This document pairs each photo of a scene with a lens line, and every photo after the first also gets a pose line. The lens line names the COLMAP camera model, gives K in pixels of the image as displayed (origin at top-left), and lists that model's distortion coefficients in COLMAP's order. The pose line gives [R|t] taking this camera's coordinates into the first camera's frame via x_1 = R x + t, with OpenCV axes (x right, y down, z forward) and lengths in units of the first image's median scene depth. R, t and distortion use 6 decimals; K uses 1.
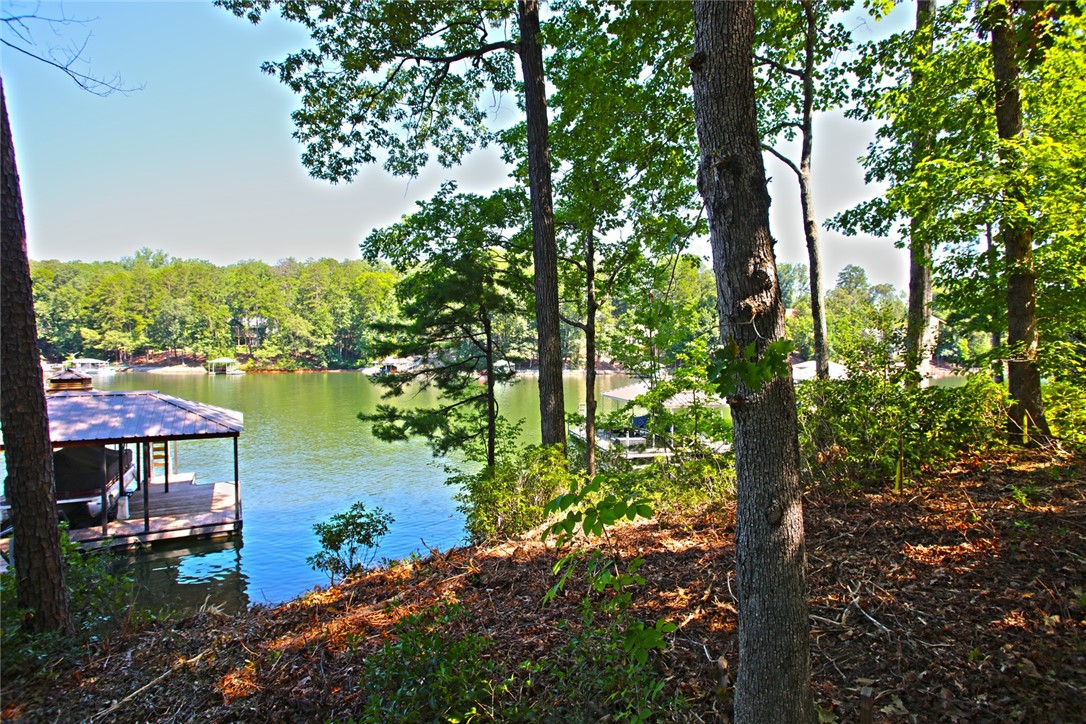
lens RADIAL K [[528.3, 0, 545.3], [0, 528.3, 366.8], [0, 0, 1]] dist [-0.076914, 0.037411]
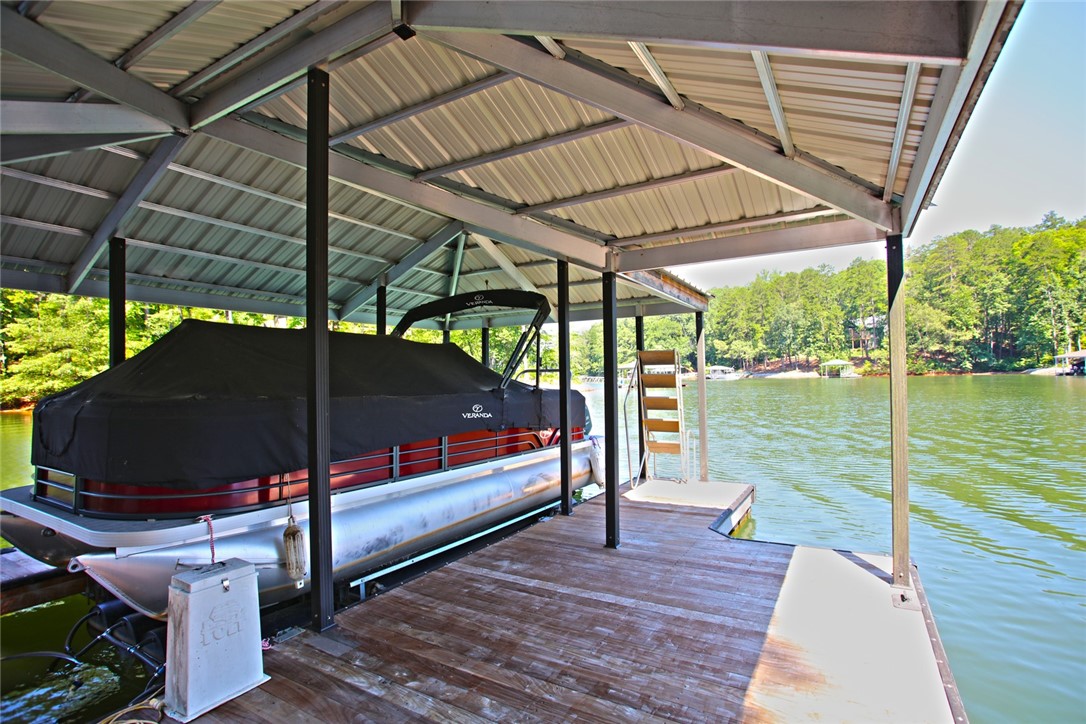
lens RADIAL K [[528.2, 0, 544.4], [0, 528.2, 365.1], [0, 0, 1]] dist [-0.065235, 0.029489]
pose [[0.479197, -0.033115, -0.877083, -0.062999], [0.005836, 0.999386, -0.034544, 0.017838], [0.877688, 0.011435, 0.479096, 0.098439]]
